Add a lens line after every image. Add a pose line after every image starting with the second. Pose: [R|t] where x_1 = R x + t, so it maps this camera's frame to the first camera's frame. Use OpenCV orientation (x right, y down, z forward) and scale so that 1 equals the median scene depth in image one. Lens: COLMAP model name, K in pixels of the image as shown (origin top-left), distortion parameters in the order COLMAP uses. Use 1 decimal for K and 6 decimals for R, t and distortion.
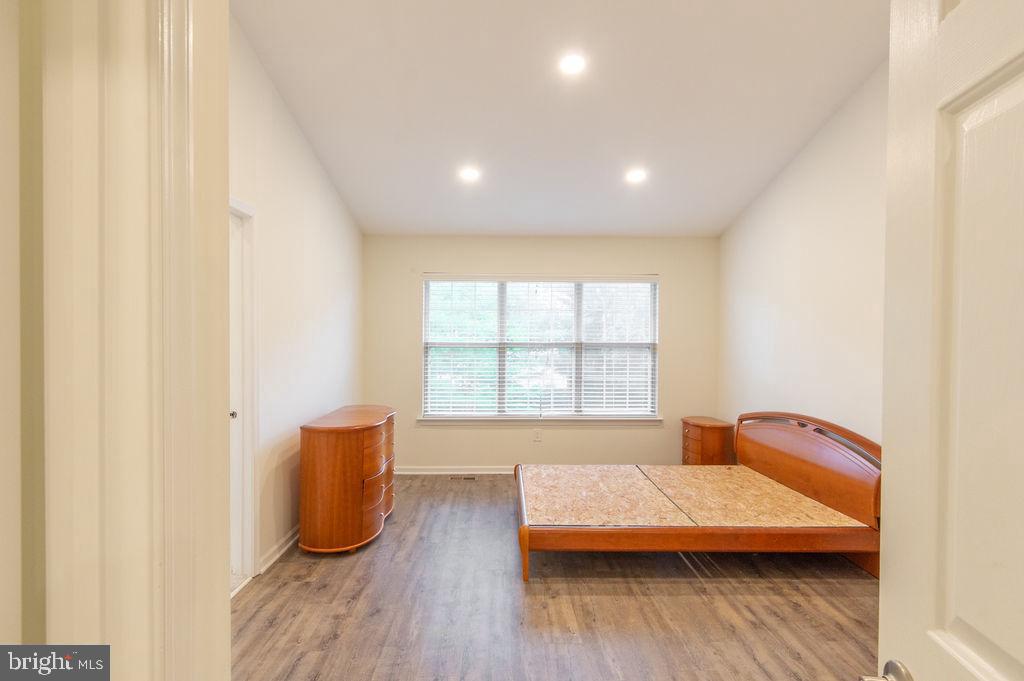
lens RADIAL K [[535.9, 0, 512.1], [0, 535.9, 346.7], [0, 0, 1]] dist [0.006178, -0.000626]
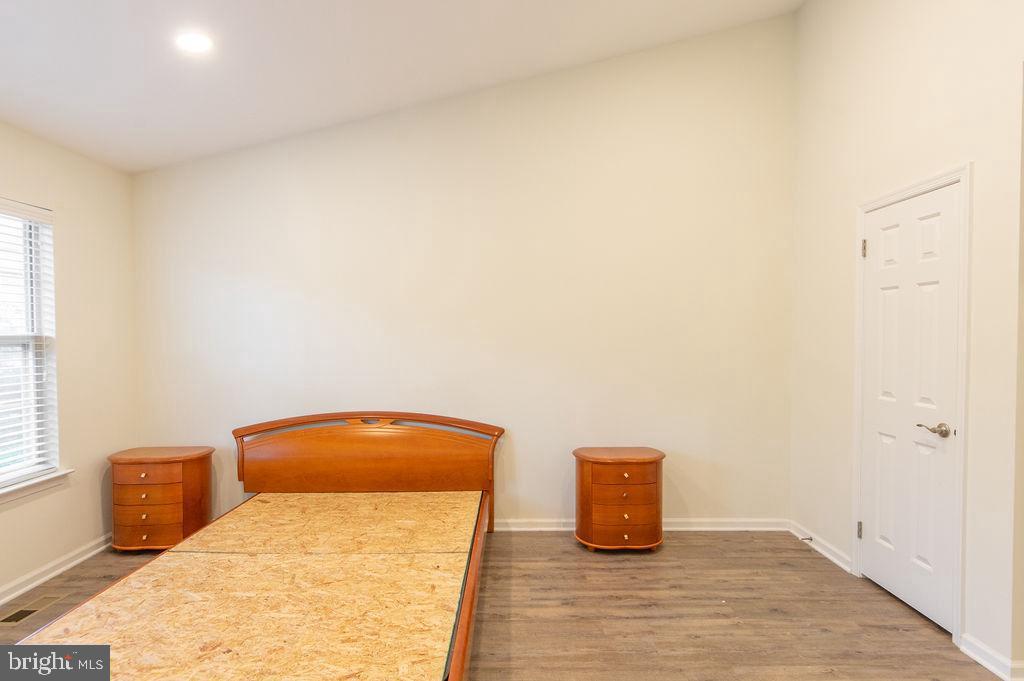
lens RADIAL K [[535.9, 0, 512.1], [0, 535.9, 346.7], [0, 0, 1]] dist [0.006178, -0.000626]
pose [[-0.005678, -0.033667, 0.999417, -0.445364], [0.008198, 0.999398, 0.033713, -0.016000], [-0.999950, 0.008385, -0.005399, 0.854388]]
